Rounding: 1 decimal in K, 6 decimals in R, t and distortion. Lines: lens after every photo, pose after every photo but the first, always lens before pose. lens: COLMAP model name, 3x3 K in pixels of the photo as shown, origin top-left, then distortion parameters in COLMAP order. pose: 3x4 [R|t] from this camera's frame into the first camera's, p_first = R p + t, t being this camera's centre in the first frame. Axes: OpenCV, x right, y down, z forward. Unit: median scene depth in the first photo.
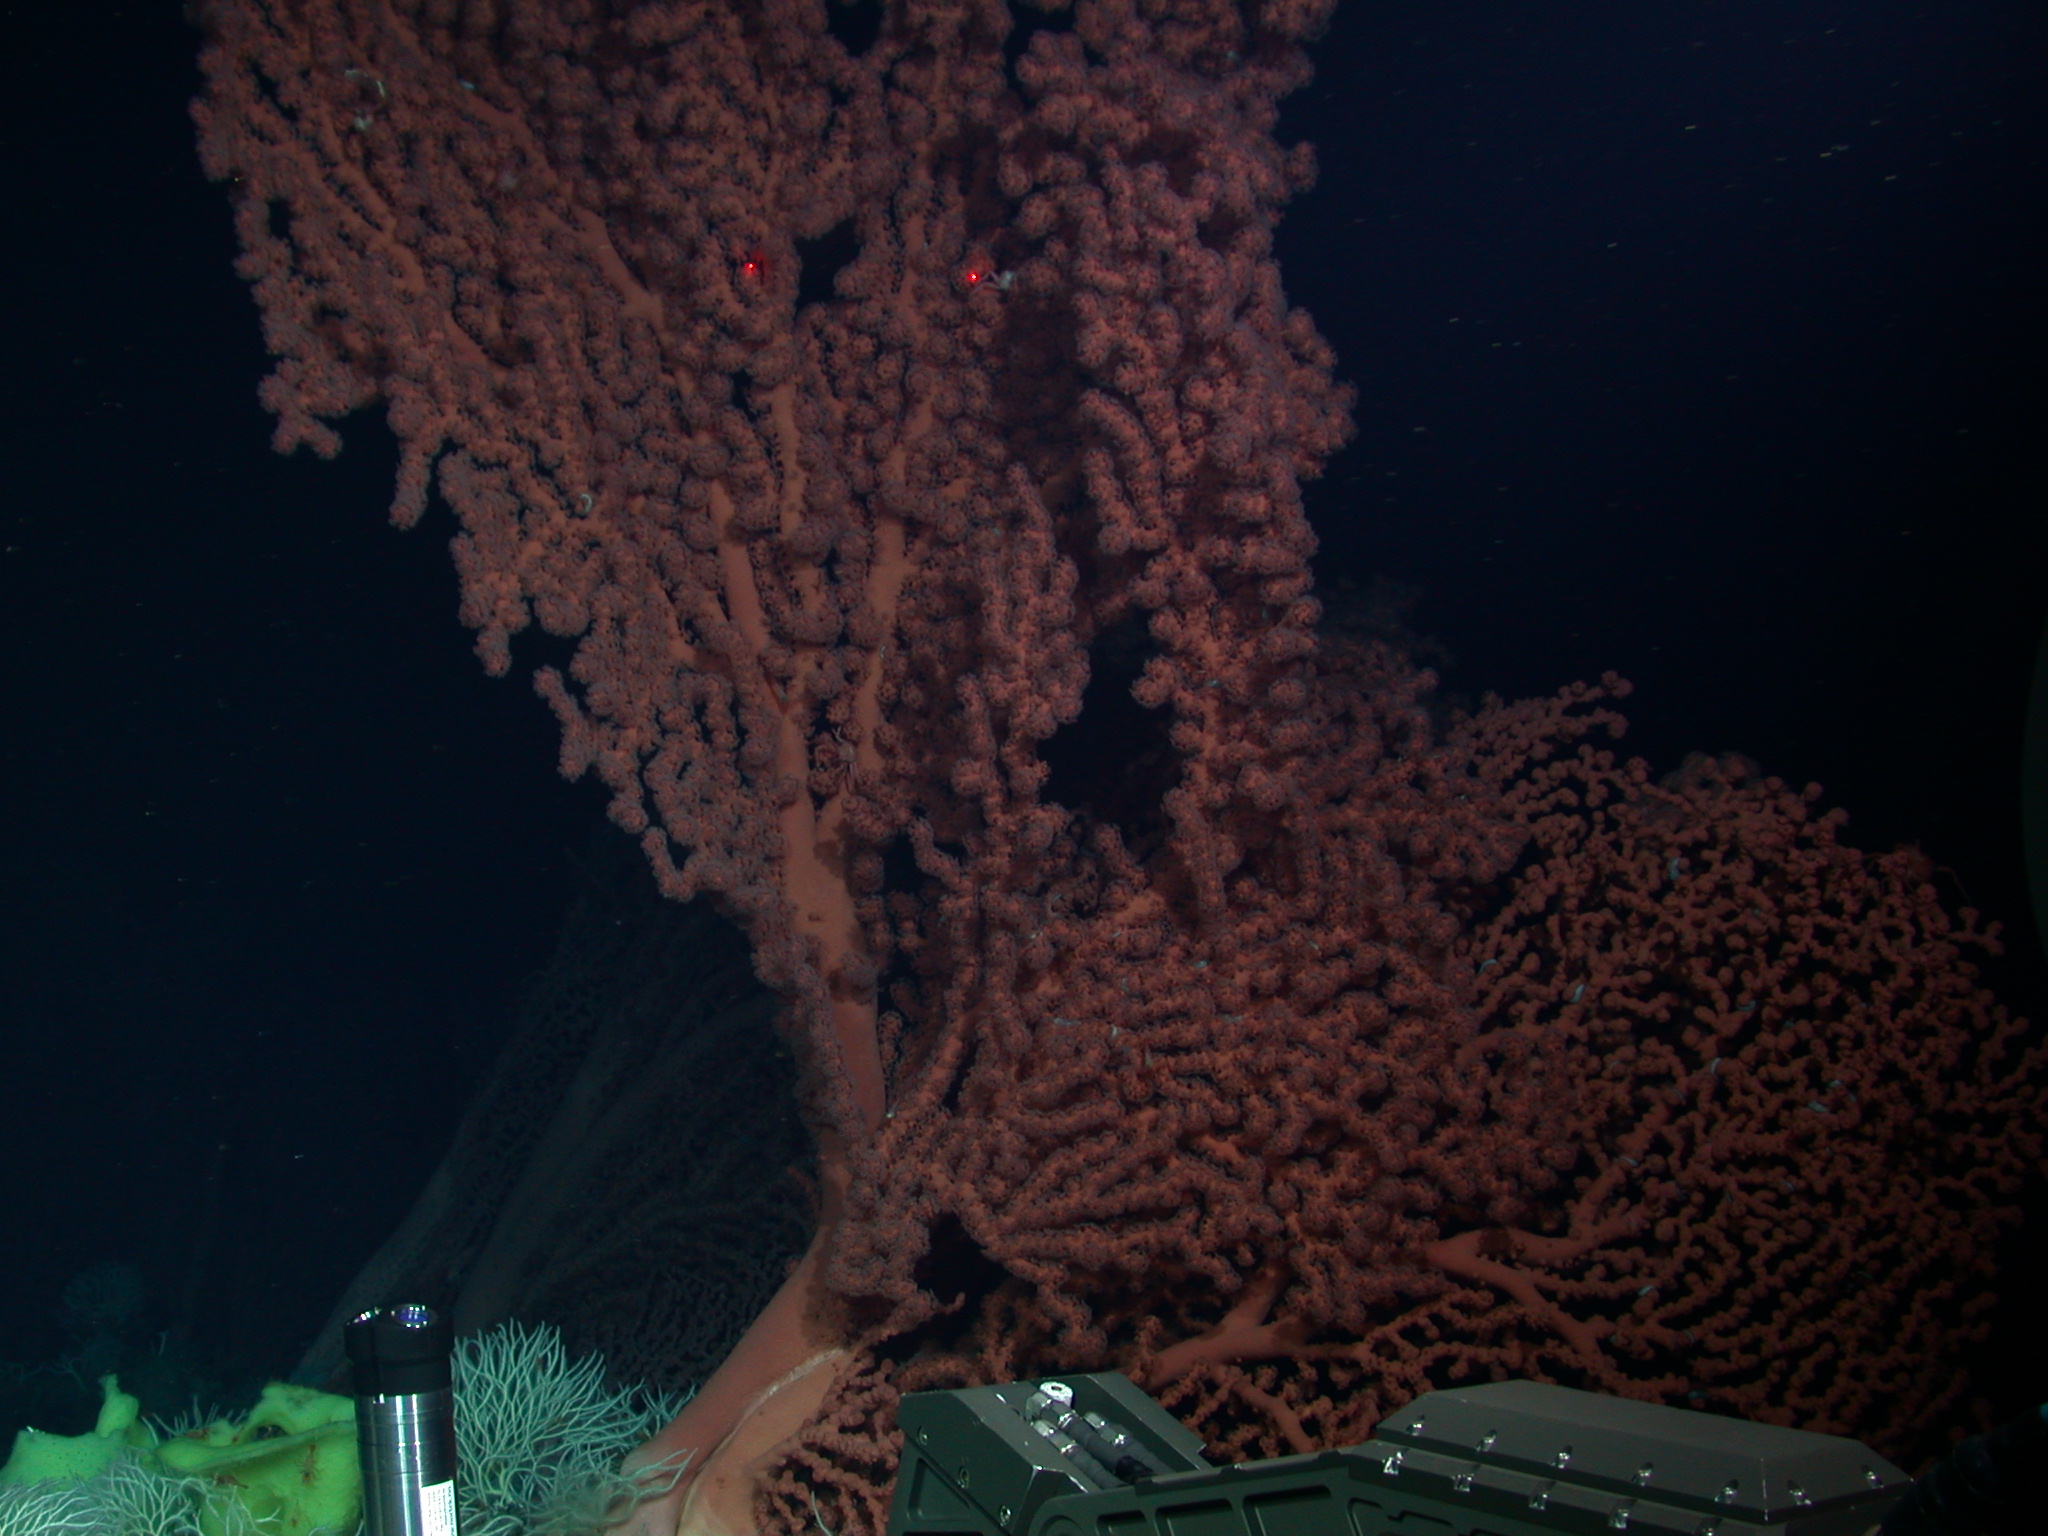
lens RADIAL K [[2681.7, 0, 1020.6], [0, 2681.7, 811.0], [0, 0, 1]] dist [-0.147011, 0.000000]
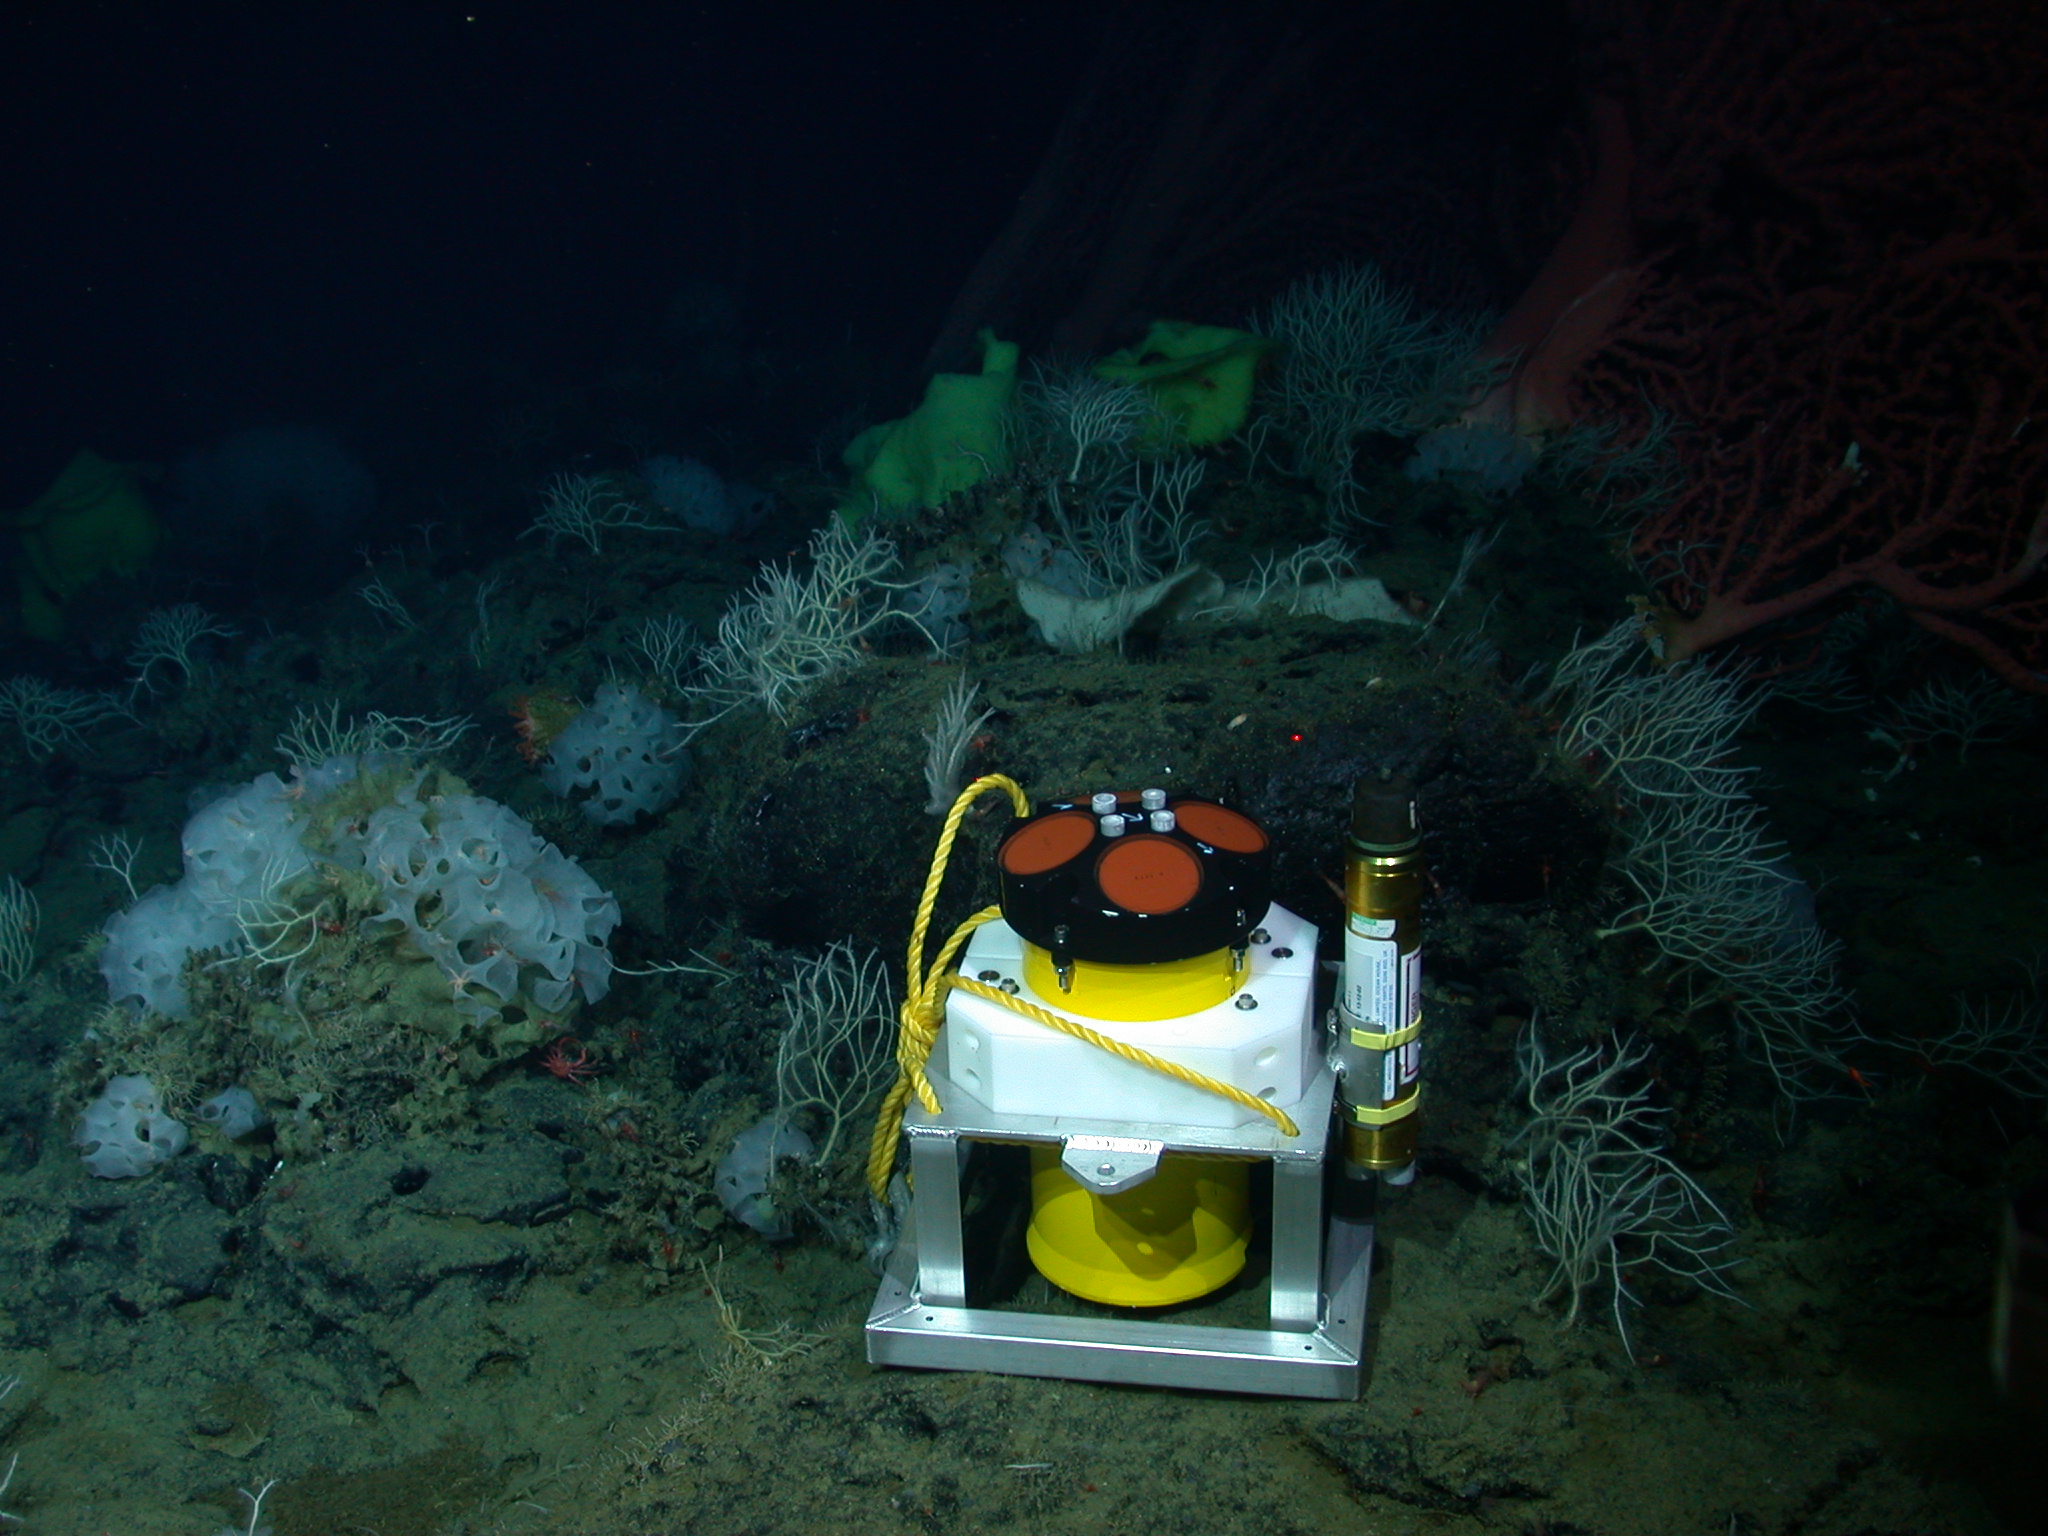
lens RADIAL K [[2681.7, 0, 1020.8], [0, 2681.7, 812.2], [0, 0, 1]] dist [-0.147011, 0.000000]
pose [[0.996776, -0.025746, -0.075988, -0.347839], [0.050503, 0.937275, 0.344914, -0.004932], [0.062341, -0.347639, 0.935554, -0.367110]]
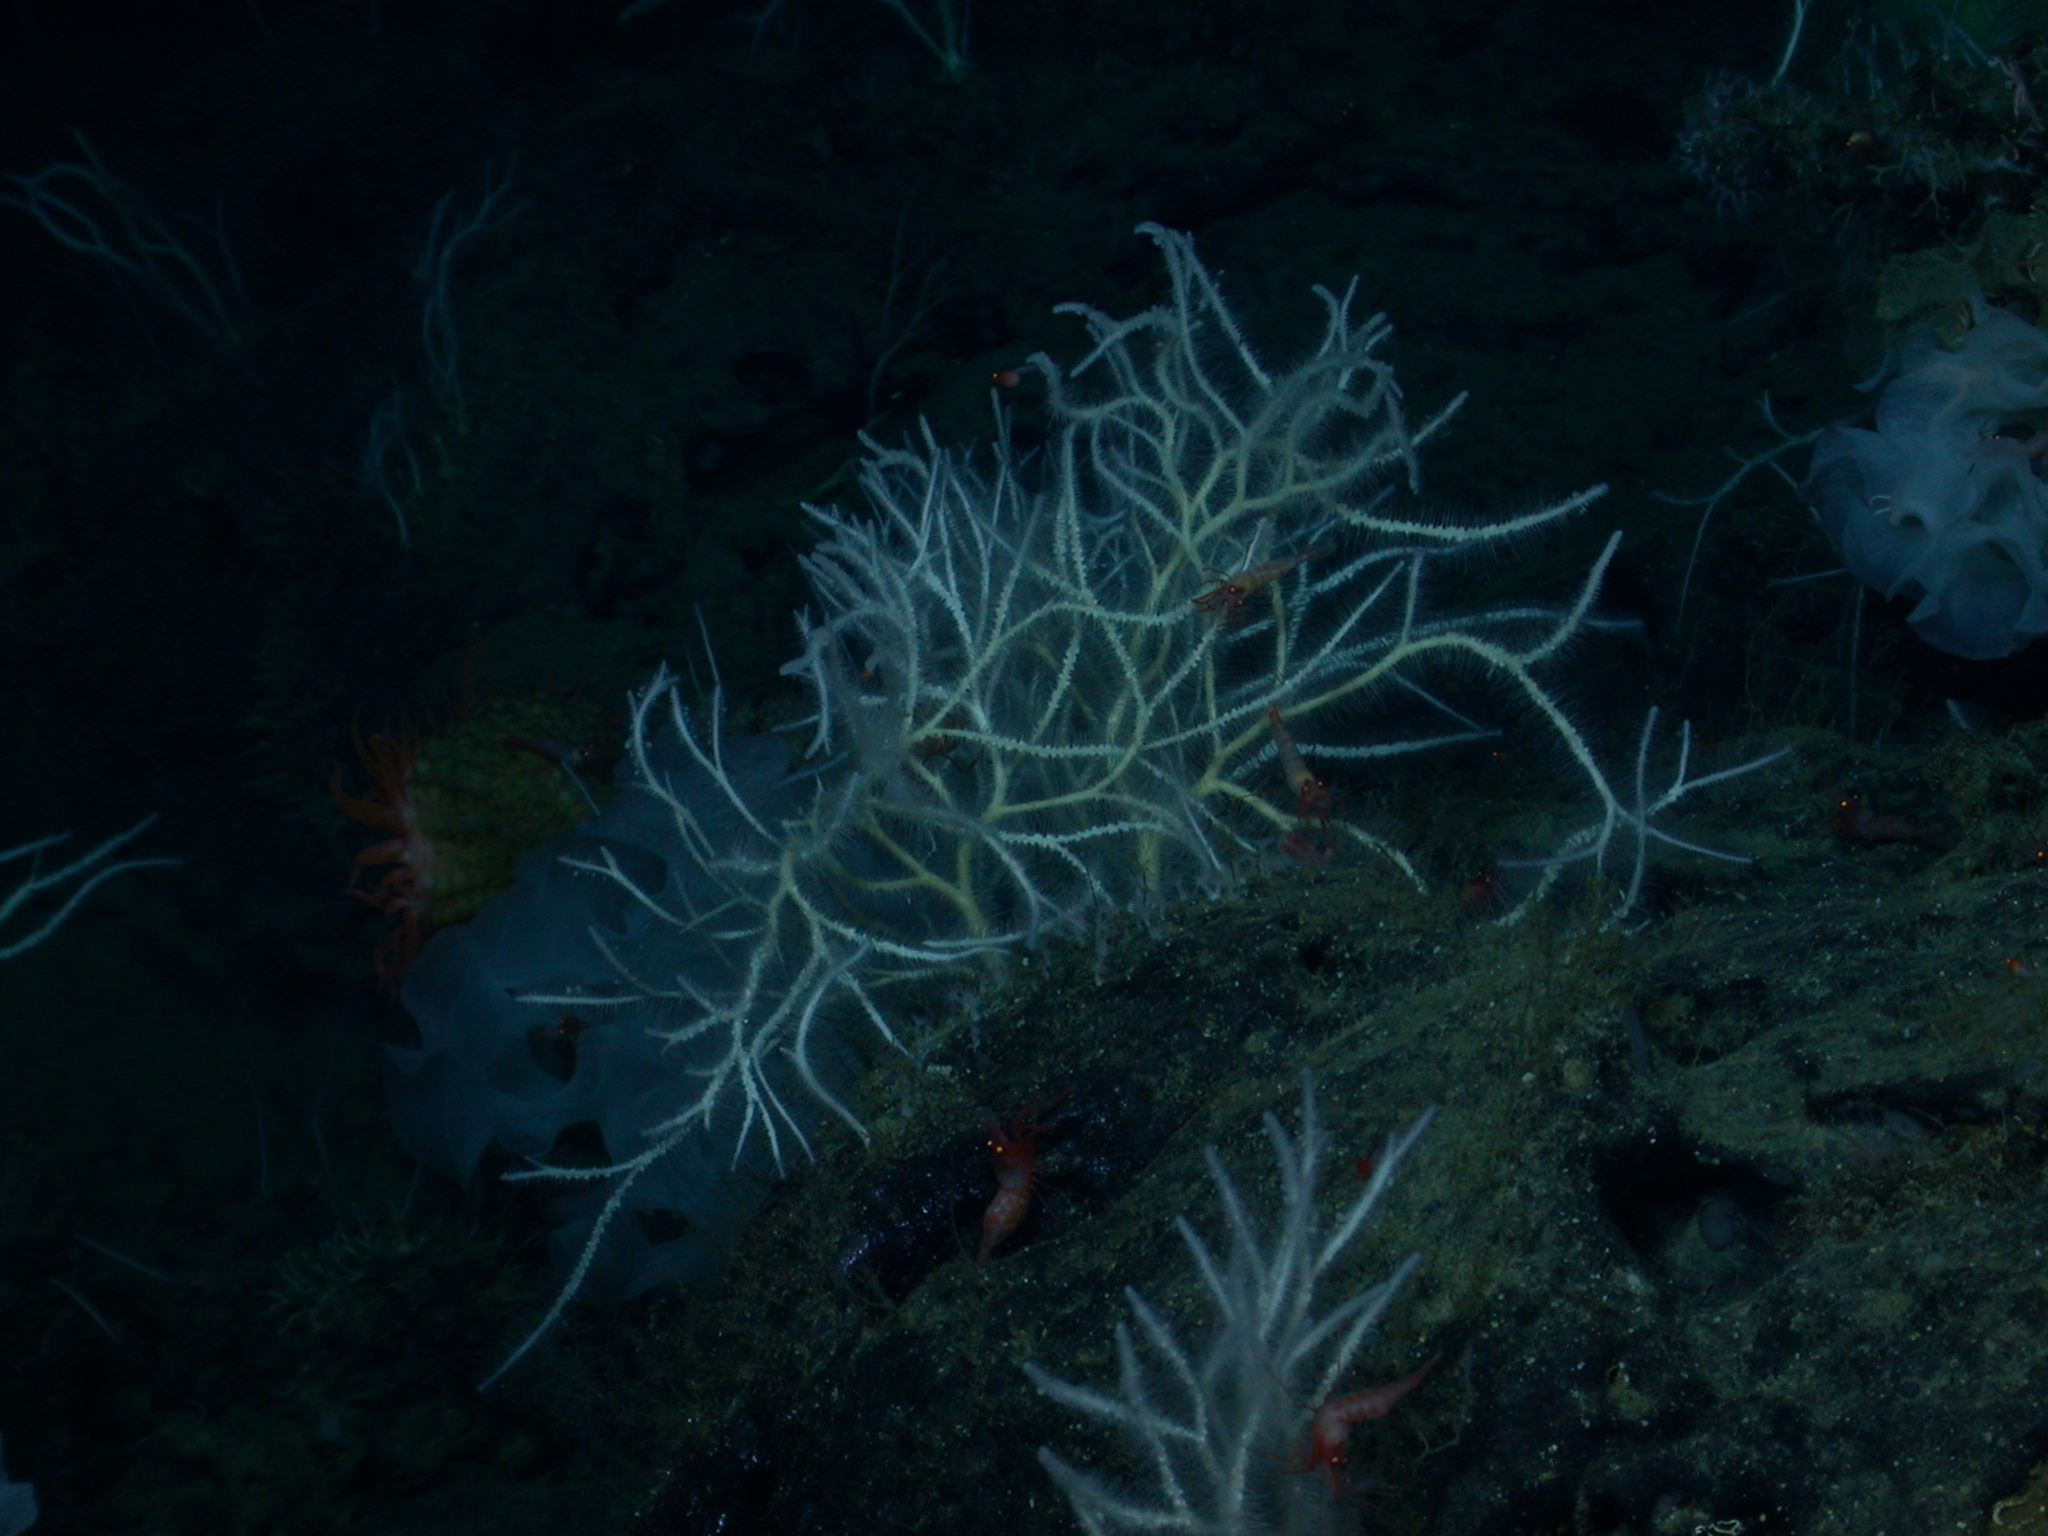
lens RADIAL K [[10182.2, 0, 1027.6], [0, 10182.2, 763.7], [0, 0, 1]] dist [1.971753, 0.000000]
pose [[0.942848, 0.023098, -0.332421, -0.178074], [0.096361, 0.936073, 0.338352, -0.033573], [0.318985, -0.351047, 0.880349, -0.180154]]
